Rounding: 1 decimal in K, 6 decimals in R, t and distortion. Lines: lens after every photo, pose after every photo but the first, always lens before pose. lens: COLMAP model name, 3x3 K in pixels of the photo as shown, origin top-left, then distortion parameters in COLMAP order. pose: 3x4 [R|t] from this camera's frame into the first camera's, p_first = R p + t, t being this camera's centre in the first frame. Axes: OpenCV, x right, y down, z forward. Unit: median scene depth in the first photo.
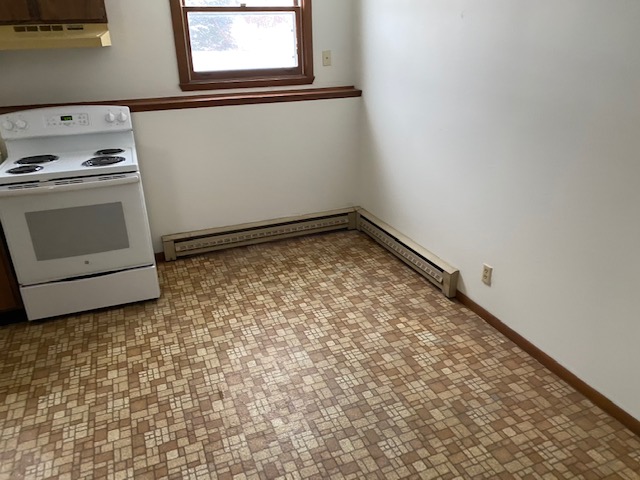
lens RADIAL K [[478.7, 0, 321.4], [0, 478.7, 239.3], [0, 0, 1]] dist [-0.013192, 0.001622]
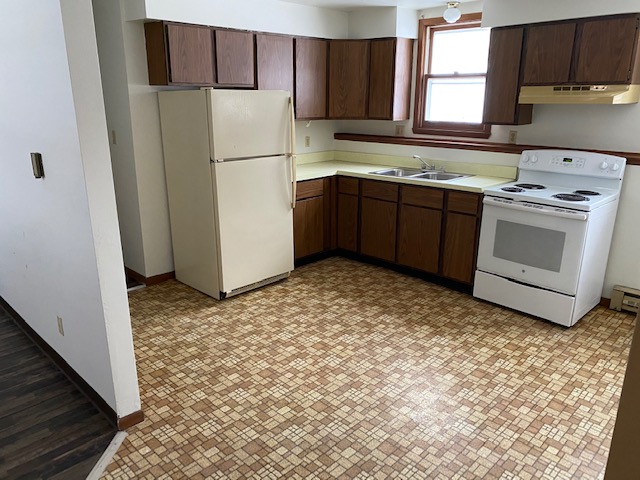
lens RADIAL K [[478.7, 0, 318.1], [0, 478.7, 240.2], [0, 0, 1]] dist [-0.013192, 0.001622]
pose [[0.387588, 0.287871, -0.875732, 0.369761], [-0.365504, 0.920115, 0.140693, -0.005344], [0.846276, 0.265552, 0.461843, -0.046200]]
